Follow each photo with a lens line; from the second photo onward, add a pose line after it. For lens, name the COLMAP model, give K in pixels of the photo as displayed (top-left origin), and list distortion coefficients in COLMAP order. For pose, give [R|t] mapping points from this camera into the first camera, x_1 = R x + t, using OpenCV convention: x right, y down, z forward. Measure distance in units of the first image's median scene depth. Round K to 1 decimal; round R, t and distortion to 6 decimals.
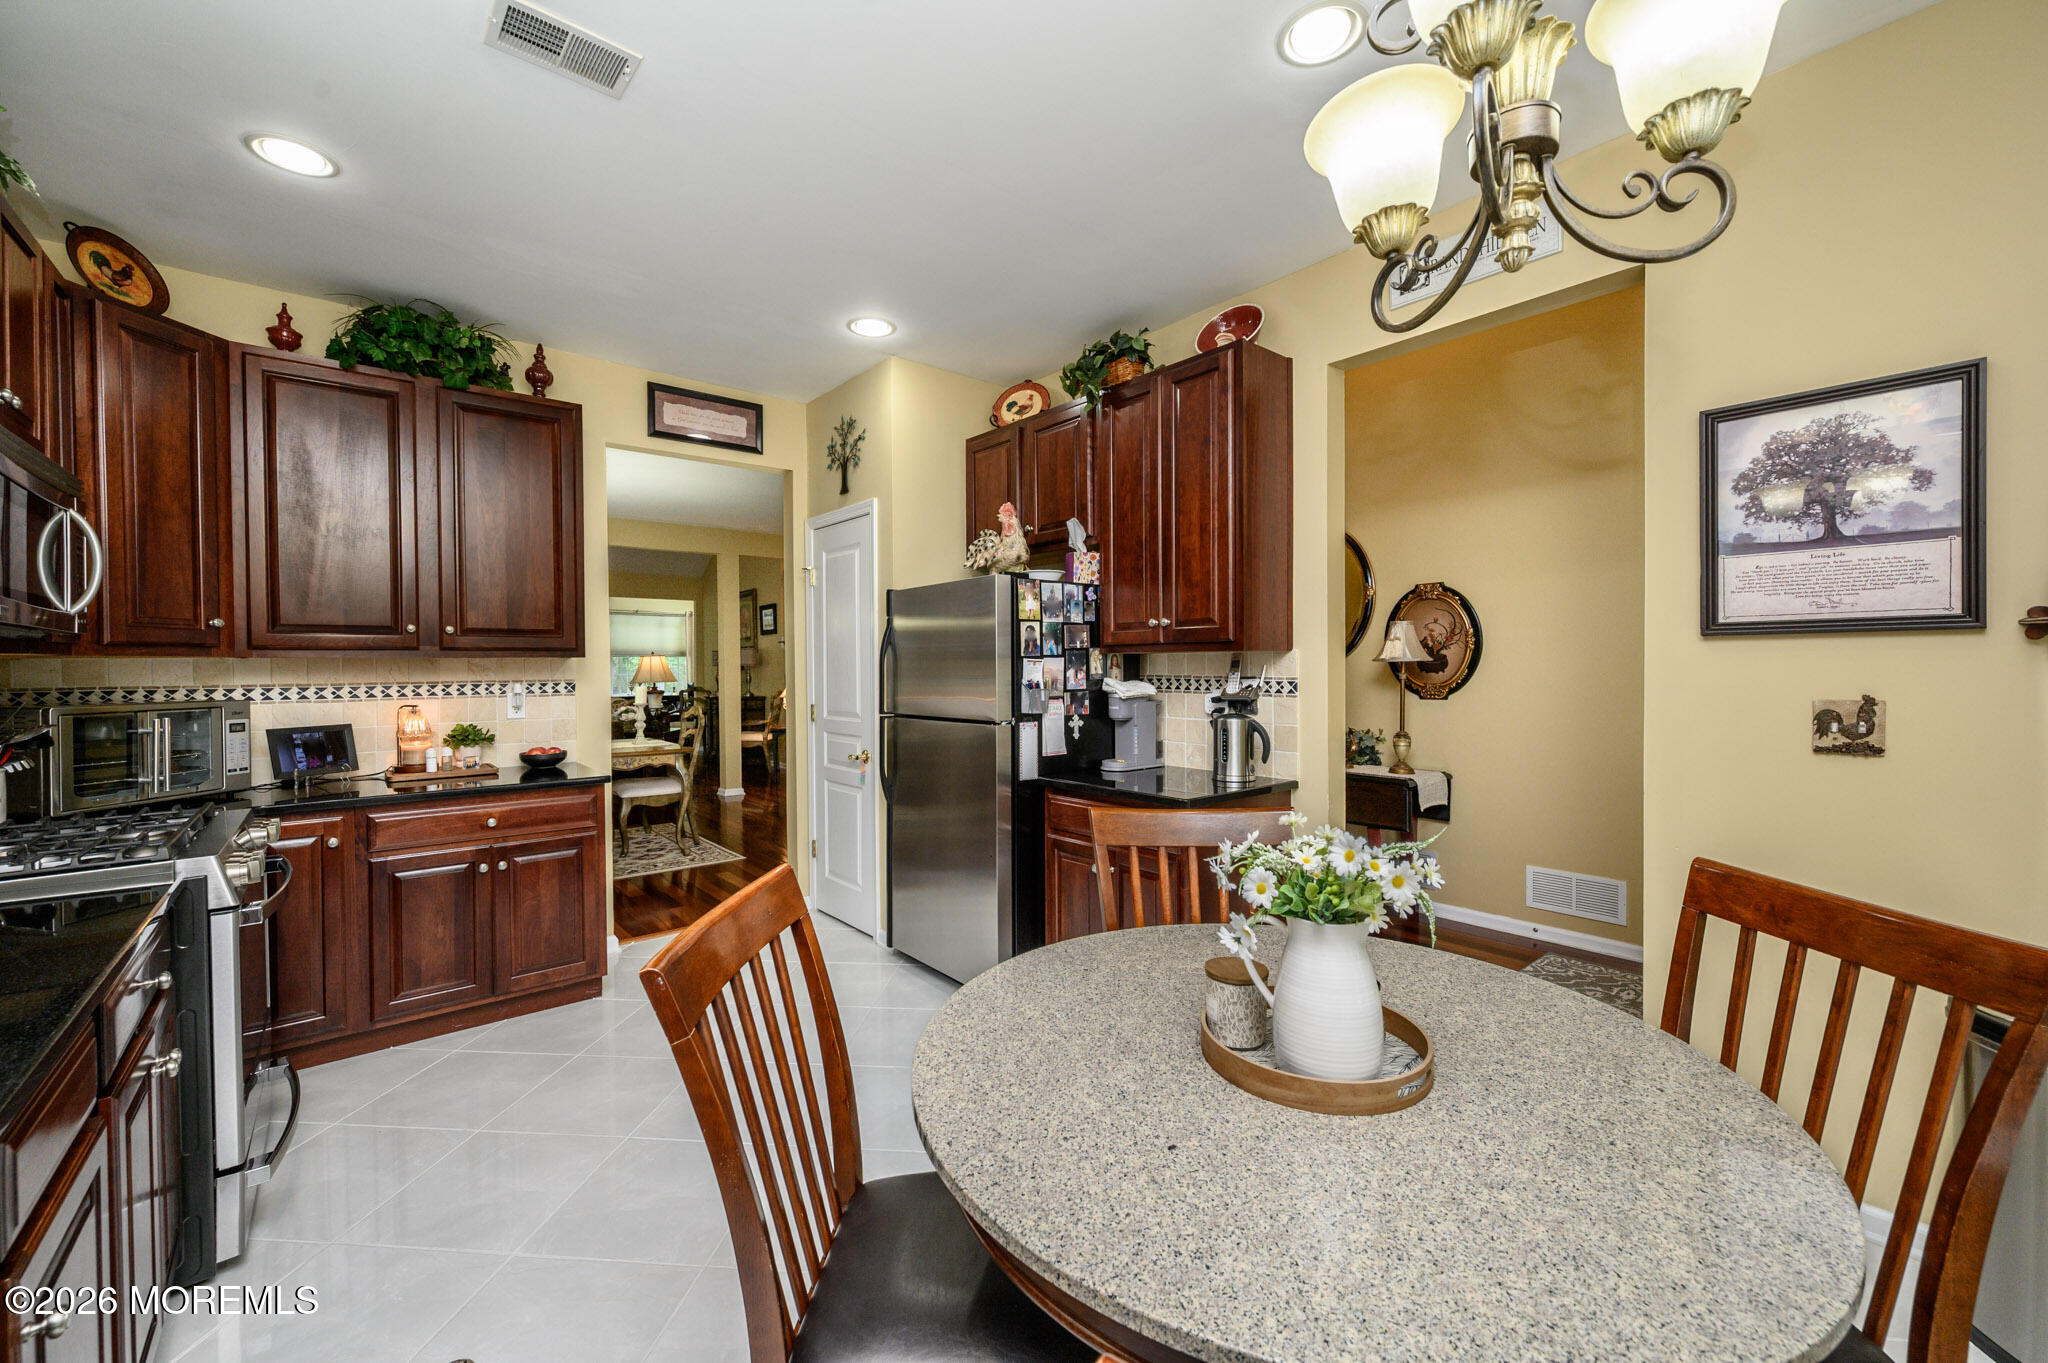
lens RADIAL K [[802.5, 0, 1023.5], [0, 802.5, 672.6], [0, 0, 1]] dist [0.001738, -0.000135]
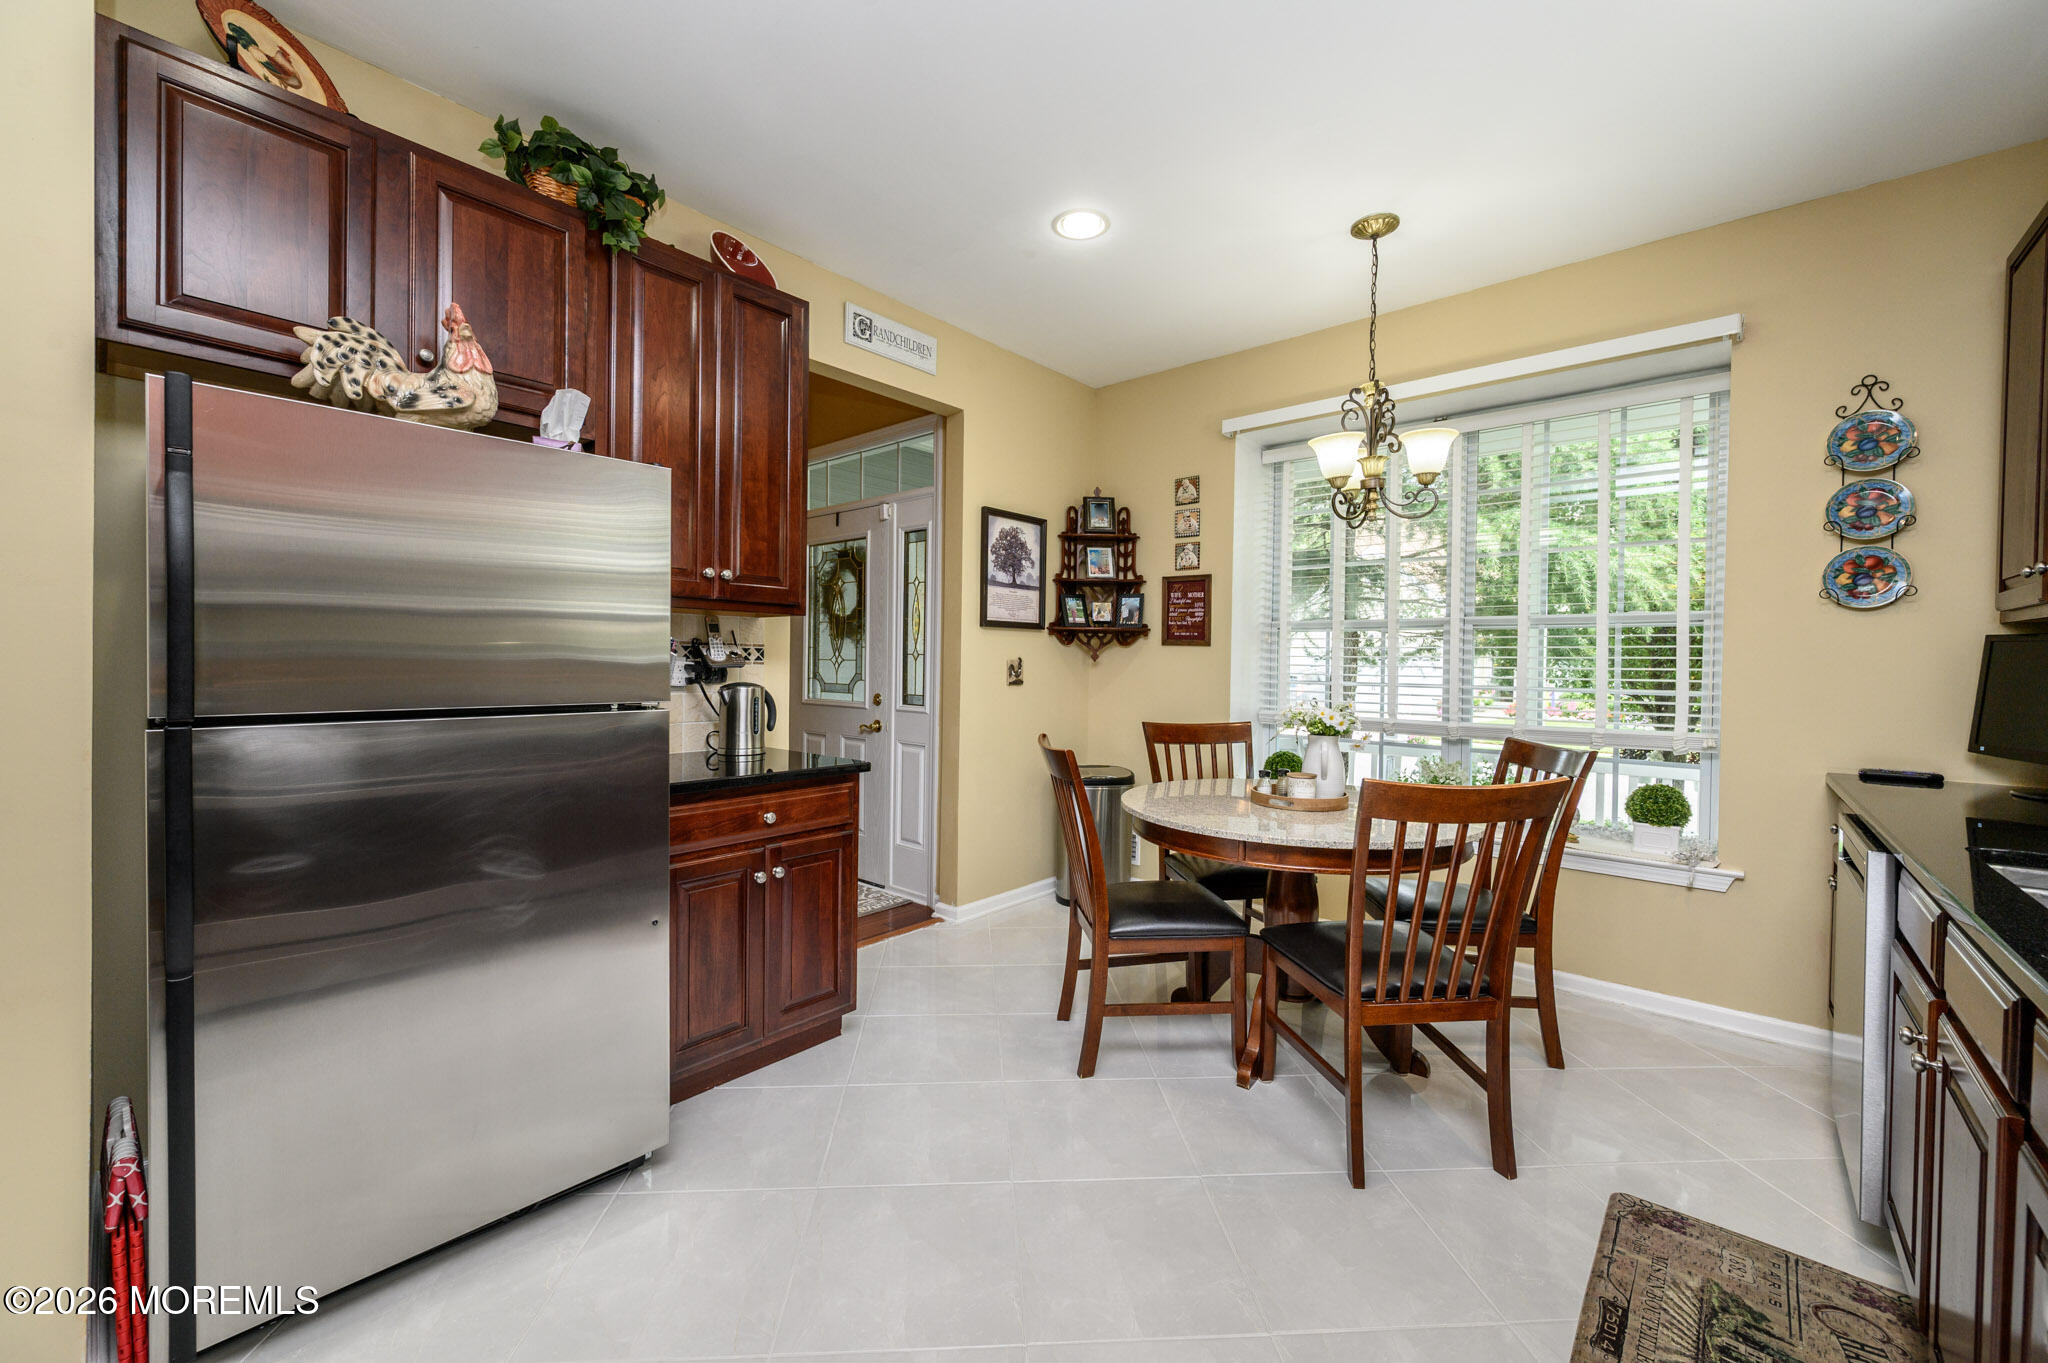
lens RADIAL K [[802.5, 0, 1023.5], [0, 802.5, 672.6], [0, 0, 1]] dist [0.001738, -0.000135]
pose [[-0.159761, -0.009823, 0.987107, -0.722539], [-0.002601, 0.999951, 0.009530, 0.031758], [-0.987152, -0.001045, -0.159779, 0.855292]]
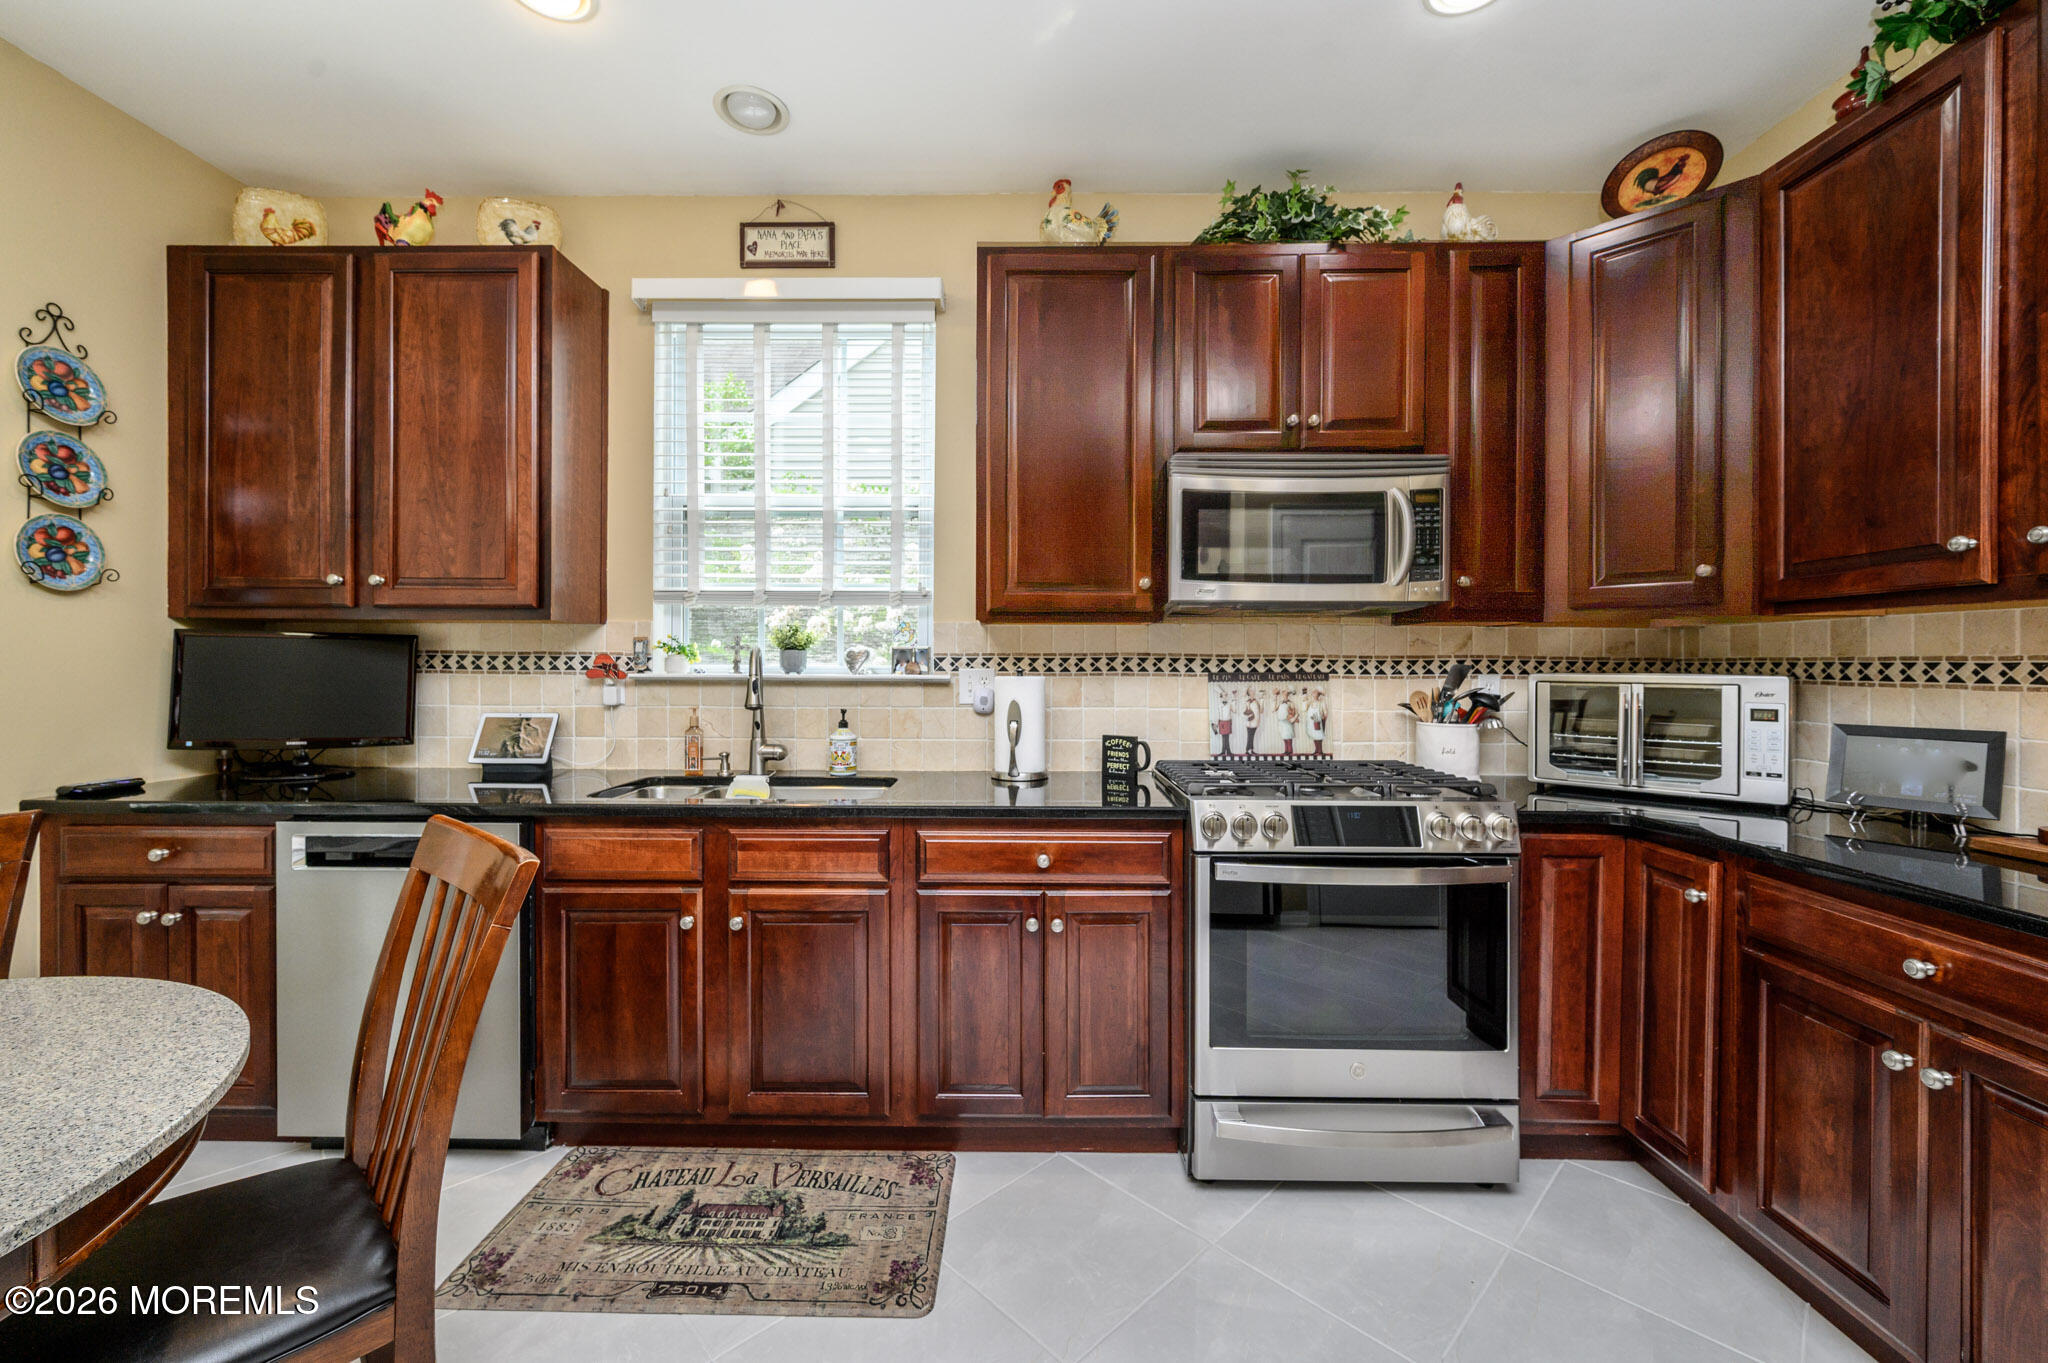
lens RADIAL K [[822.7, 0, 1024.0], [0, 822.7, 661.0], [0, 0, 1]] dist [0.001690, 0.000068]
pose [[-0.651817, 0.004815, -0.758361, -0.000977], [-0.006428, 0.999909, 0.011874, 0.015880], [0.758349, 0.012614, -0.651727, 0.937542]]
